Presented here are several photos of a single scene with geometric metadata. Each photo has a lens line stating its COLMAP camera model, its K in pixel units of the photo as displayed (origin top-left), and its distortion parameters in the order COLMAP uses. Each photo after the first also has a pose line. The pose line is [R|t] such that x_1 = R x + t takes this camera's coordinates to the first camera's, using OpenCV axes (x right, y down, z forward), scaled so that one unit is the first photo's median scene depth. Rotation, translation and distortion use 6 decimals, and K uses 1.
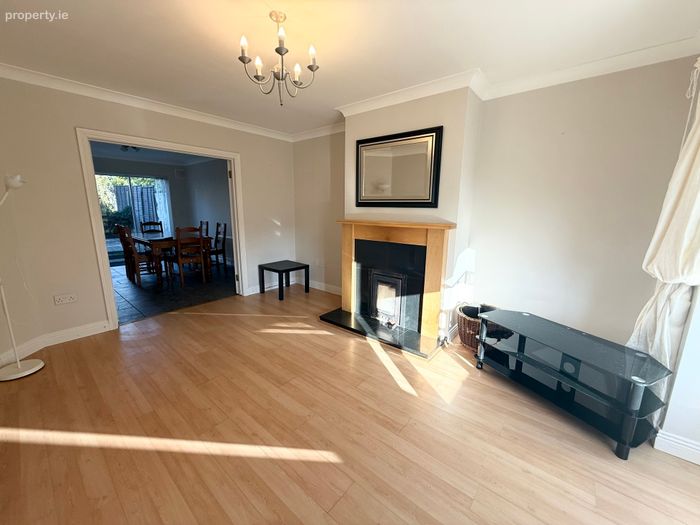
lens RADIAL K [[279.0, 0, 347.5], [0, 279.0, 261.3], [0, 0, 1]] dist [0.001036, 0.000176]
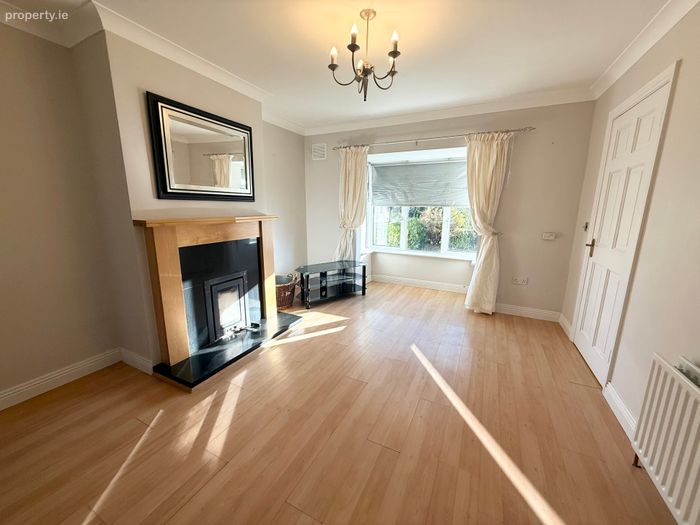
lens RADIAL K [[279.0, 0, 346.6], [0, 279.0, 262.0], [0, 0, 1]] dist [0.001036, 0.000176]
pose [[-0.230508, -0.200781, 0.952131, -0.800769], [0.176701, 0.953576, 0.243865, -0.158151], [-0.956892, 0.224456, -0.184328, 0.848368]]
